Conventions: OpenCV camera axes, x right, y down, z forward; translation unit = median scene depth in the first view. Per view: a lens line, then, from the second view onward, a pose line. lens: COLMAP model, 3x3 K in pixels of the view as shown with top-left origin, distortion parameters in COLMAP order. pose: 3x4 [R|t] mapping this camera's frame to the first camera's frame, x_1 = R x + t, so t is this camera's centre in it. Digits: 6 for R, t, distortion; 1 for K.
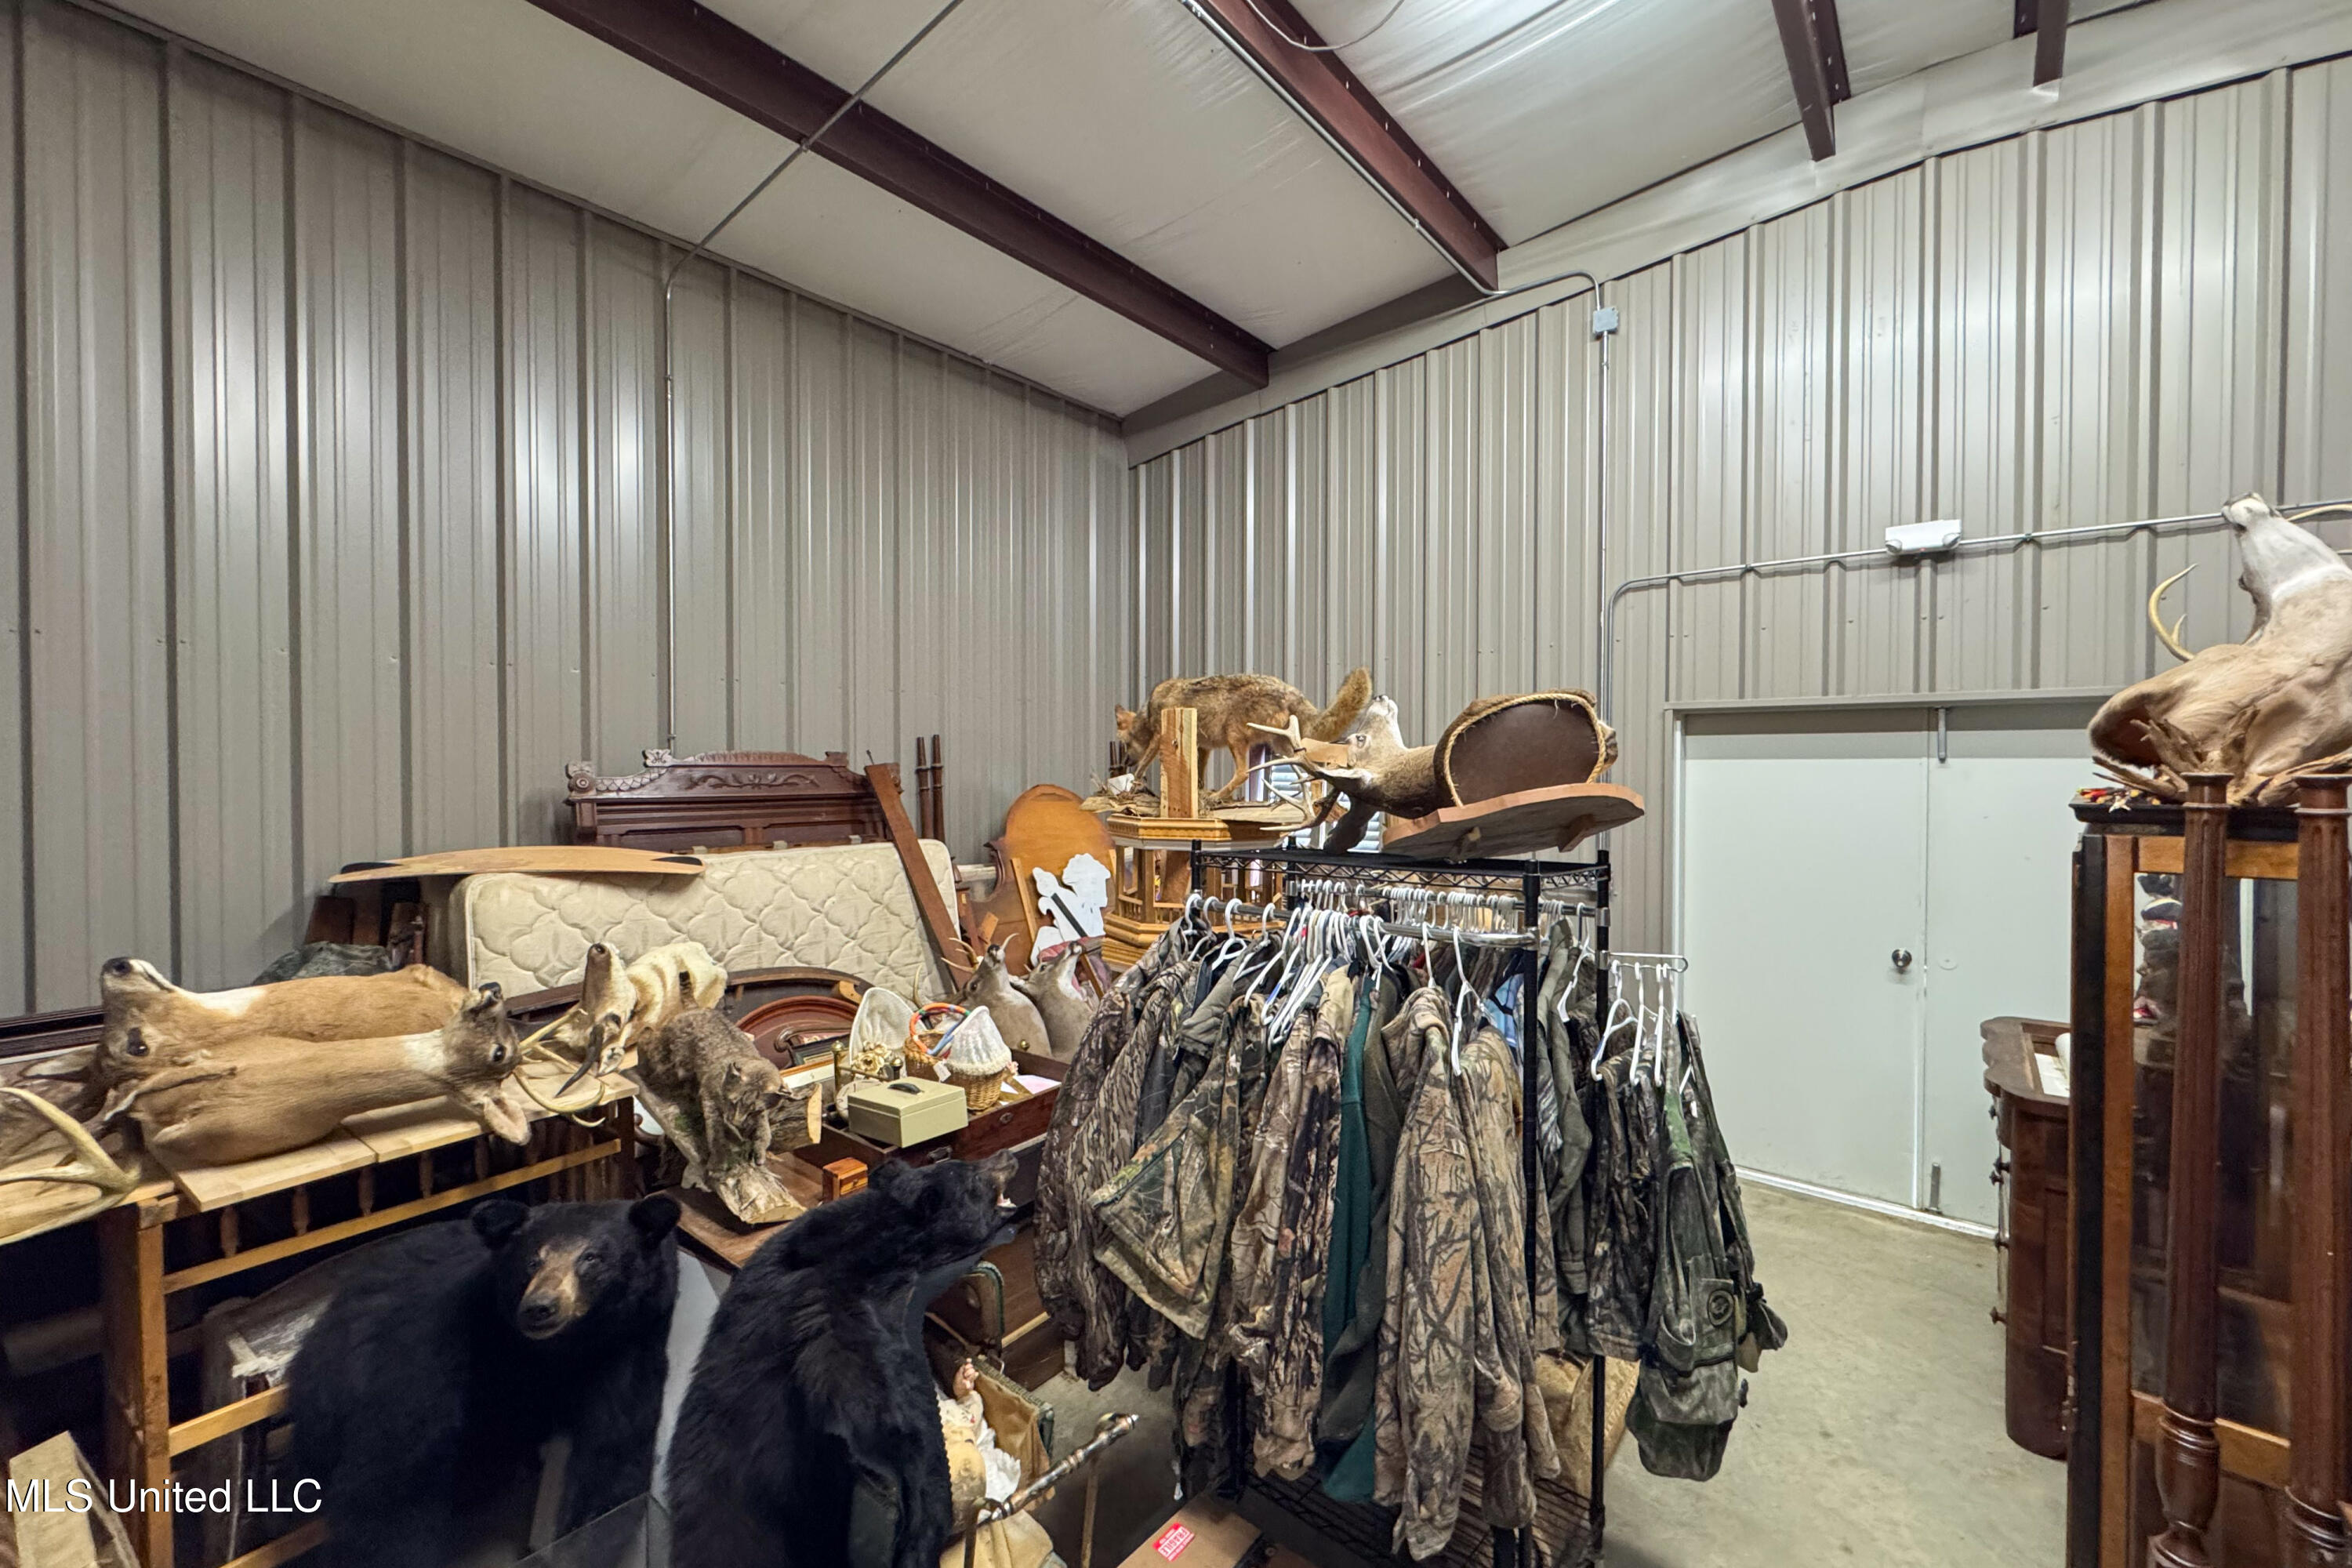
lens RADIAL K [[940.6, 0, 1172.3], [0, 940.6, 780.4], [0, 0, 1]] dist [-0.000550, -0.000004]
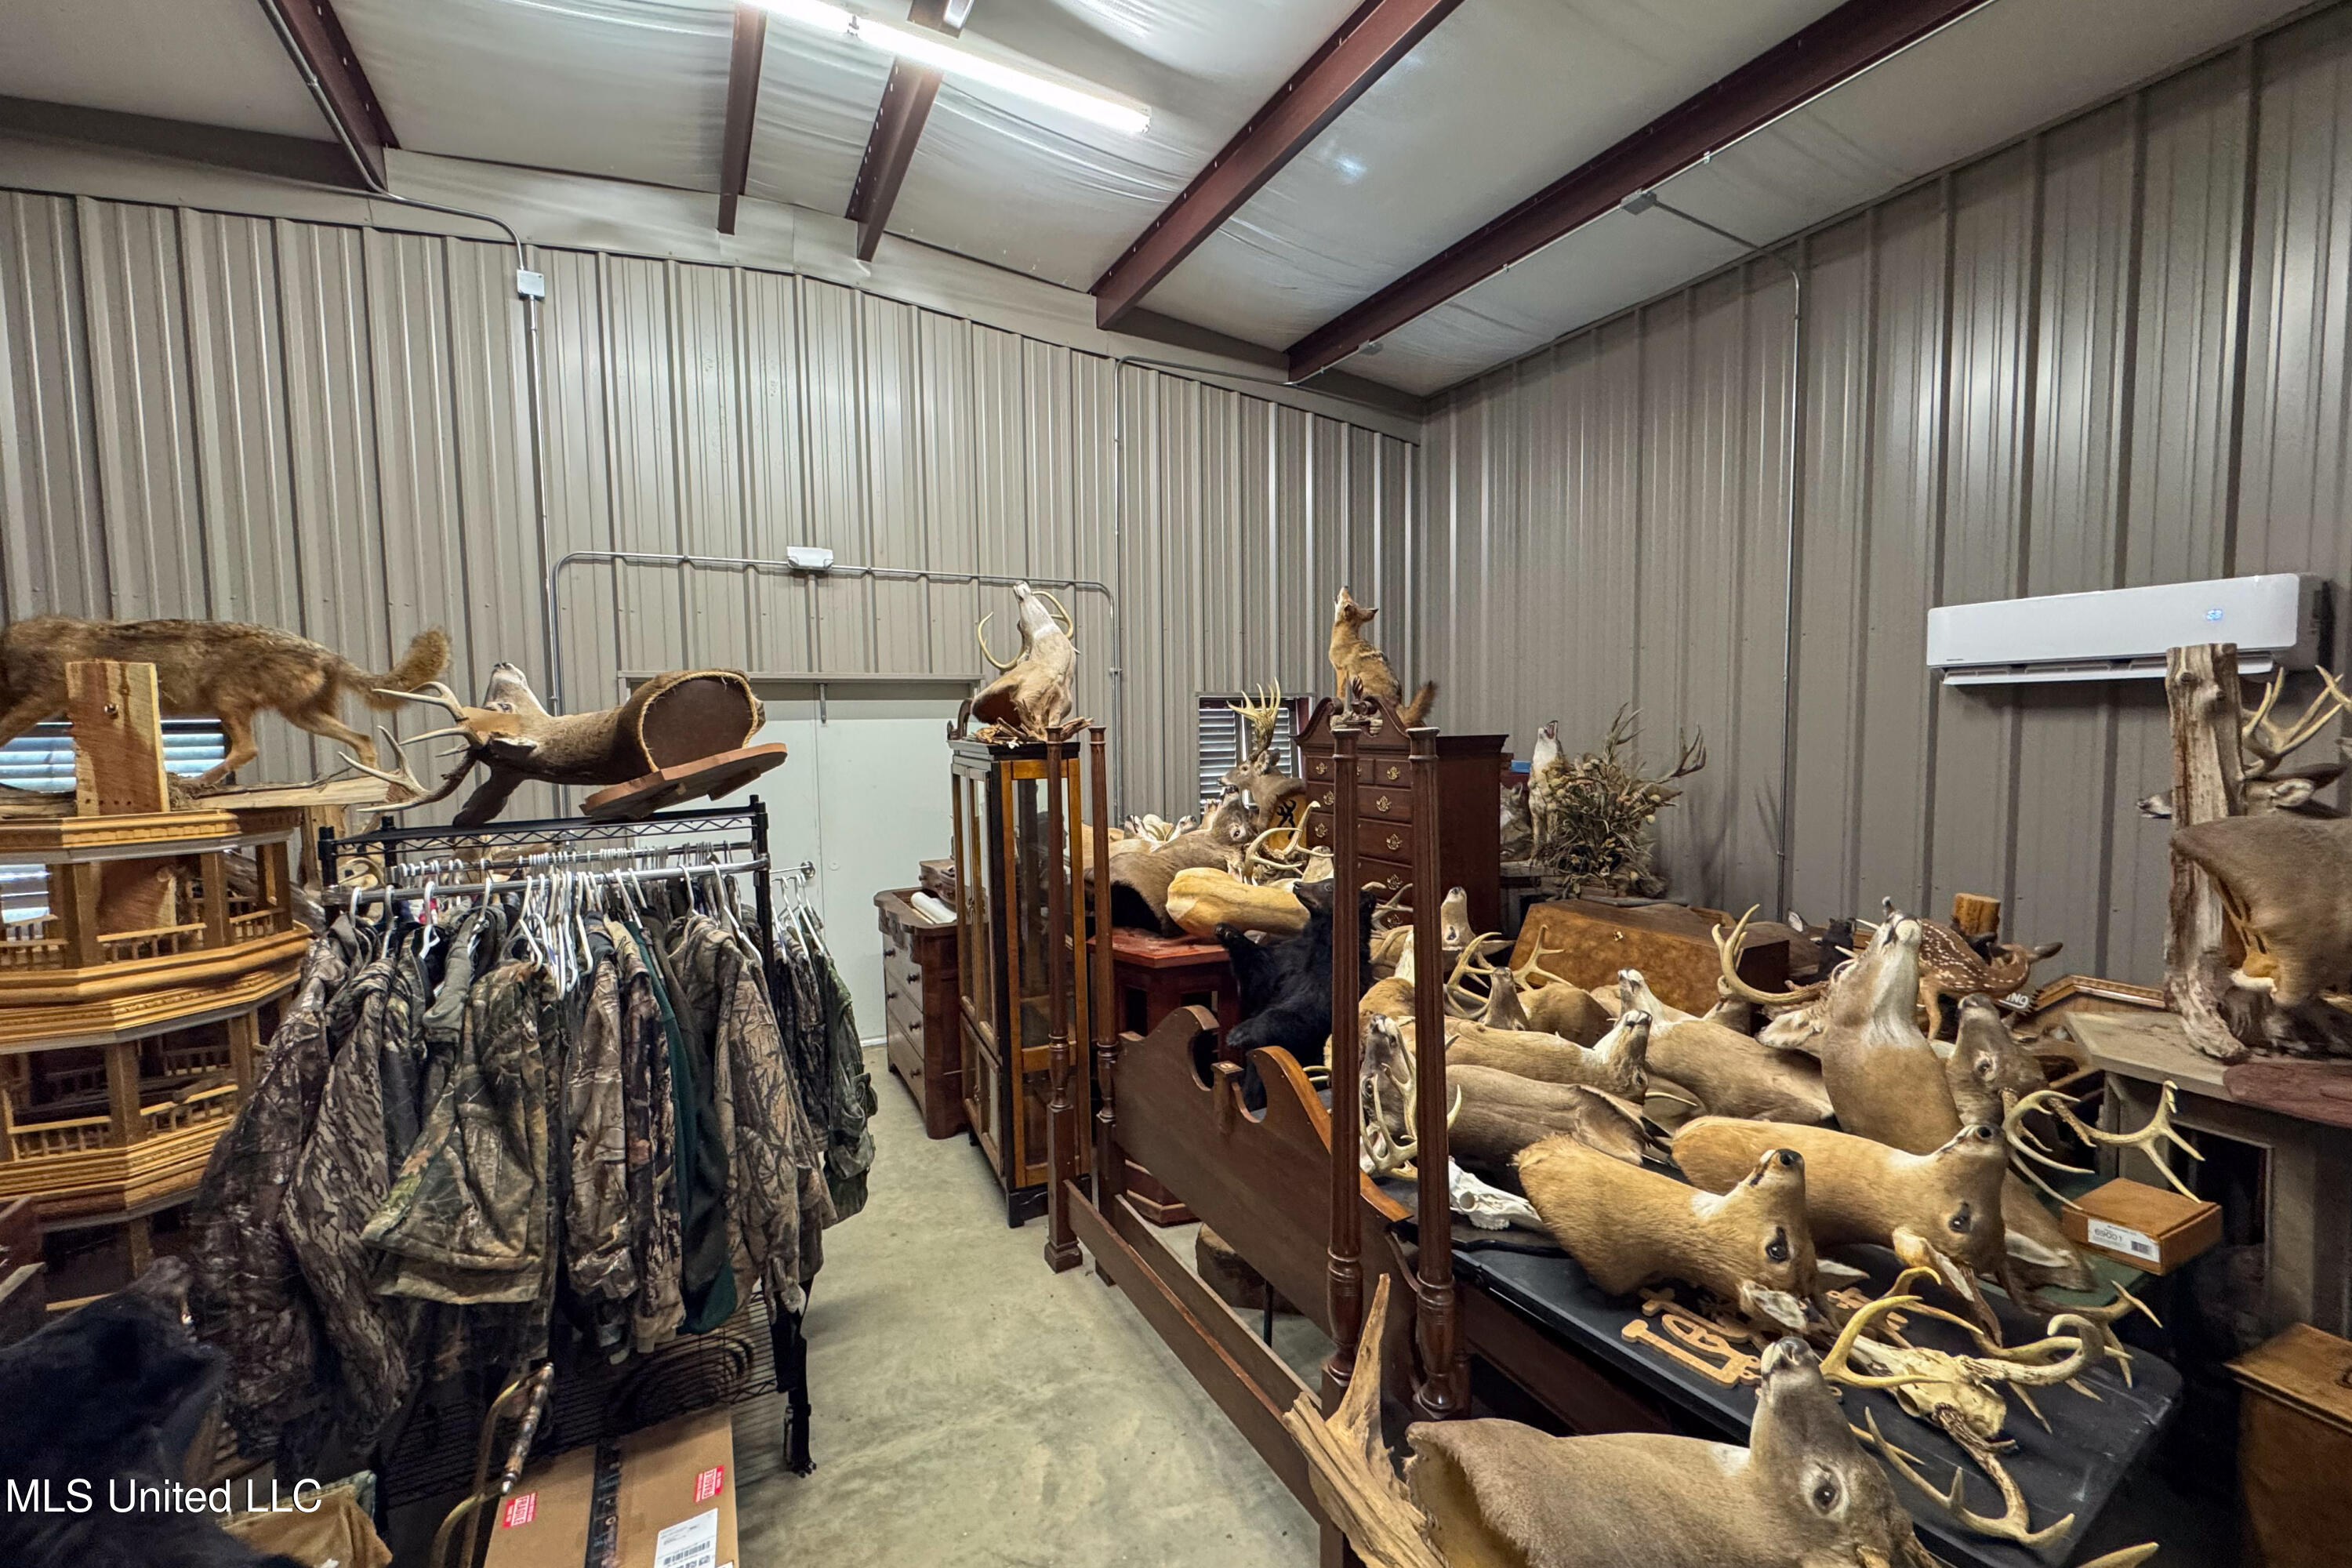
lens RADIAL K [[940.6, 0, 1172.3], [0, 940.6, 780.4], [0, 0, 1]] dist [-0.000550, -0.000004]
pose [[0.390103, -0.069409, 0.918151, -0.346861], [0.032998, 0.997568, 0.061393, -0.003706], [-0.920180, 0.006347, 0.391445, -0.021844]]
